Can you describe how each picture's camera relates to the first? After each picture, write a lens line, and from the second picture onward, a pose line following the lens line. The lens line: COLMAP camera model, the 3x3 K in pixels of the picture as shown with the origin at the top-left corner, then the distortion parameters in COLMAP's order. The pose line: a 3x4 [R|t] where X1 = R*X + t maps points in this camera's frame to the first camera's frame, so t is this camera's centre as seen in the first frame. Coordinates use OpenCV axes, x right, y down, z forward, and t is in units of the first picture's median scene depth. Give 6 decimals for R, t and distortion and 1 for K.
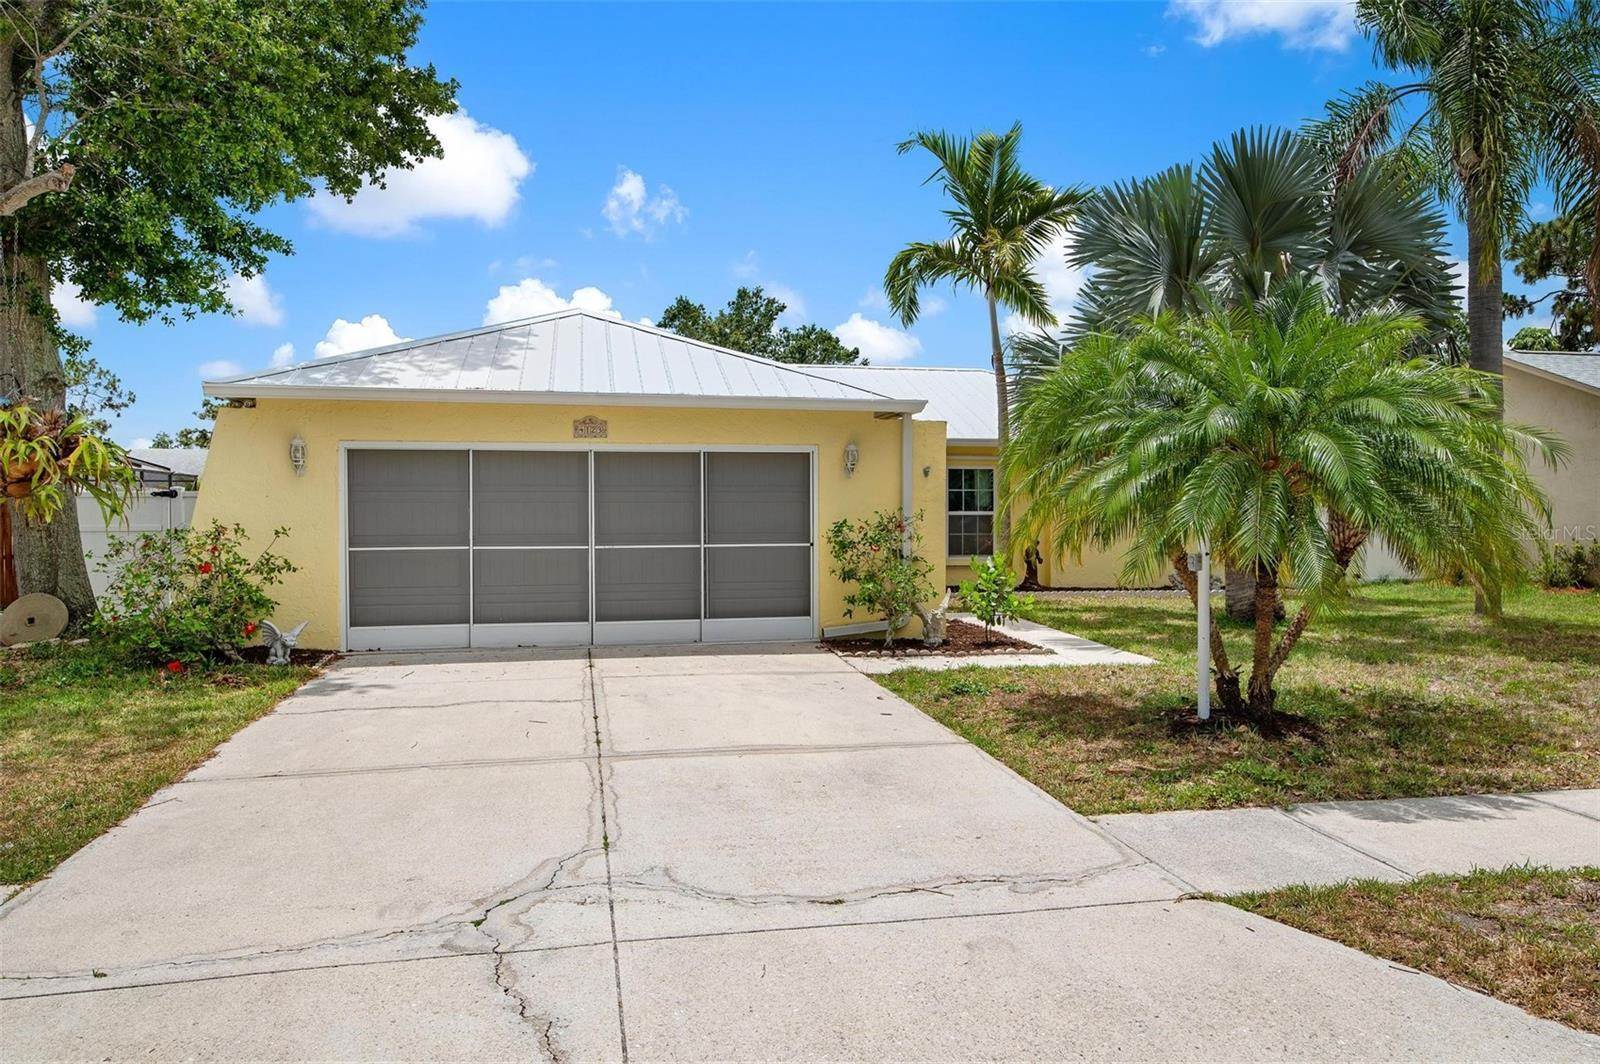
lens RADIAL K [[1120.0, 0, 800.0], [0, 1120.0, 532.0], [0, 0, 1]] dist [0.039852, -0.005985]
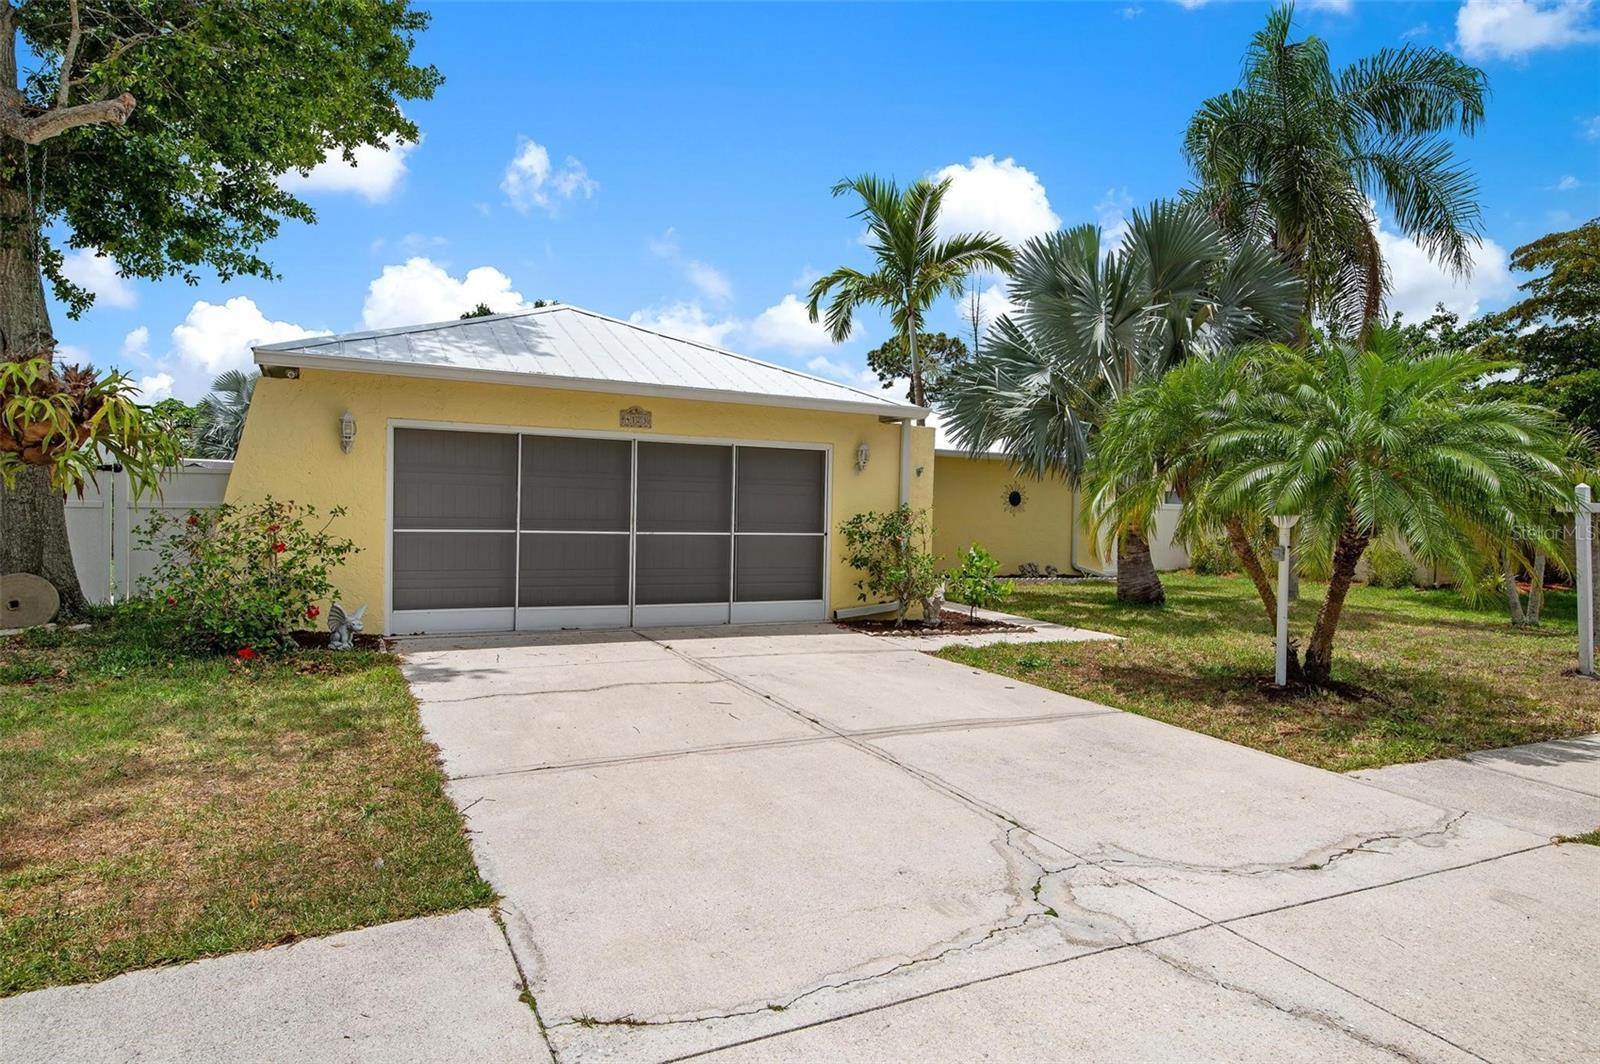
lens RADIAL K [[965.1, 0, 800.0], [0, 965.1, 532.0], [0, 0, 1]] dist [0.030334, -0.016056]
pose [[0.964080, 0.018327, 0.264979, -0.294760], [-0.019299, 0.999813, 0.001068, 0.009251], [-0.264910, -0.006143, 0.964254, 0.105398]]
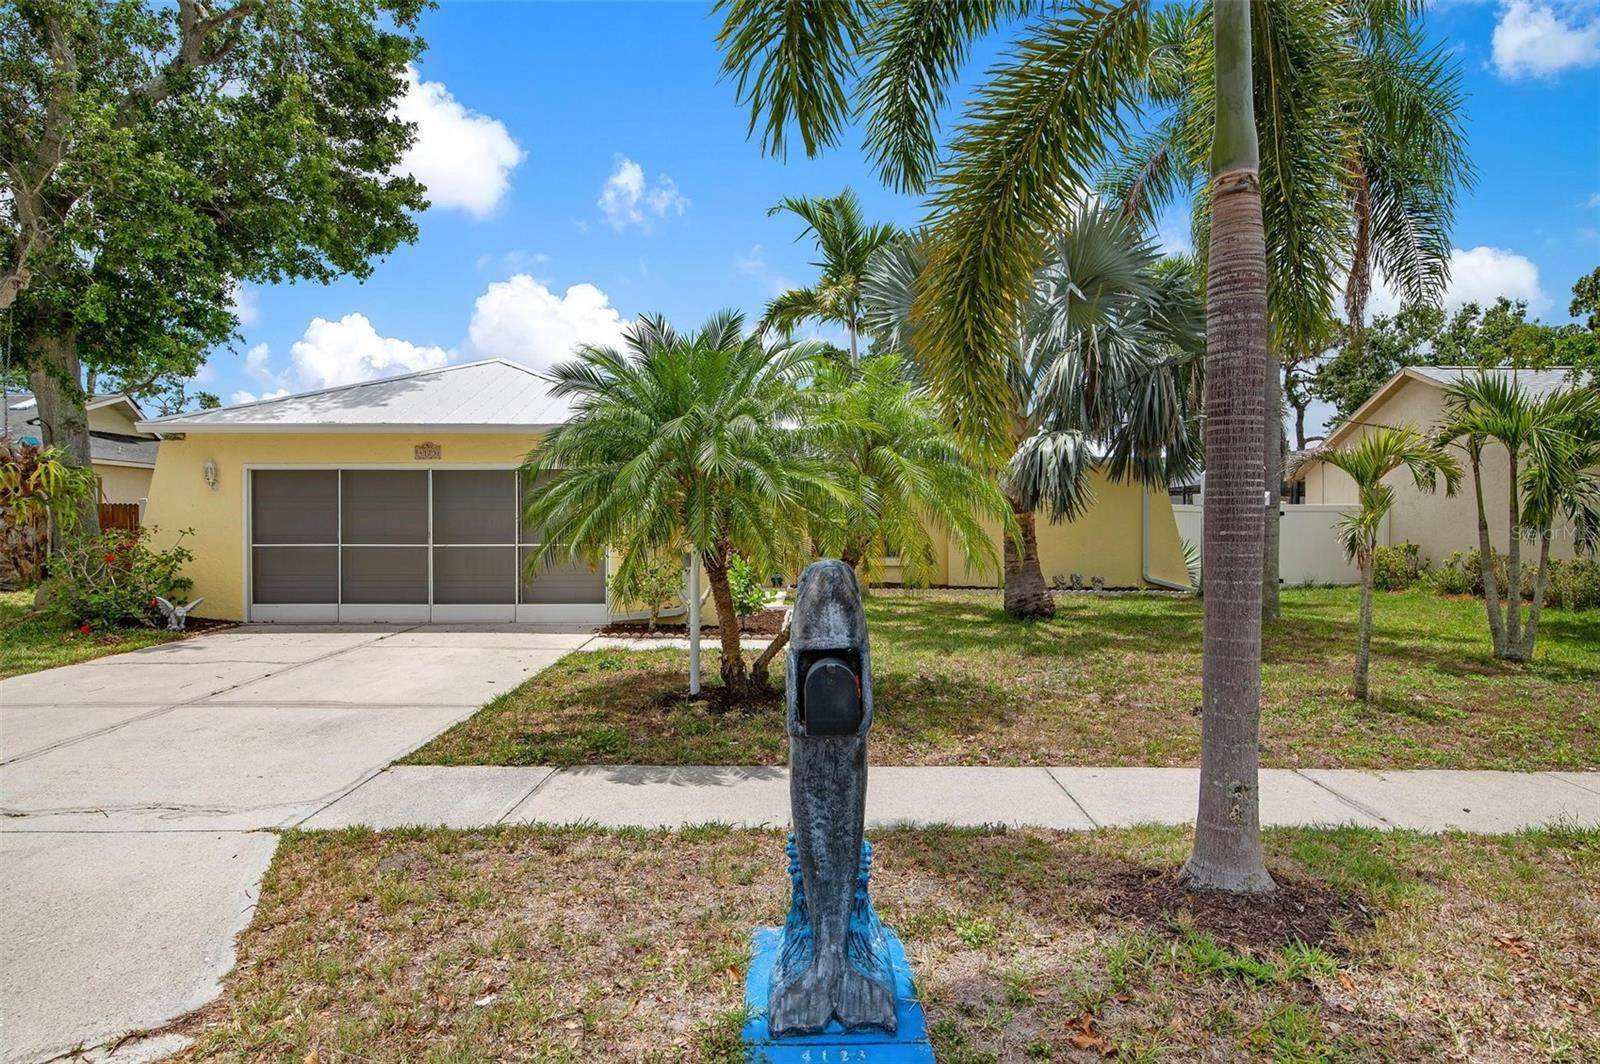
lens RADIAL K [[935.6, 0, 804.5], [0, 935.6, 533.4], [0, 0, 1]] dist [0.007211, 0.002498]
pose [[0.976821, 0.004580, -0.214010, 0.490026], [-0.005897, 0.999967, -0.005516, 0.003407], [0.213978, 0.006650, 0.976816, 0.060416]]
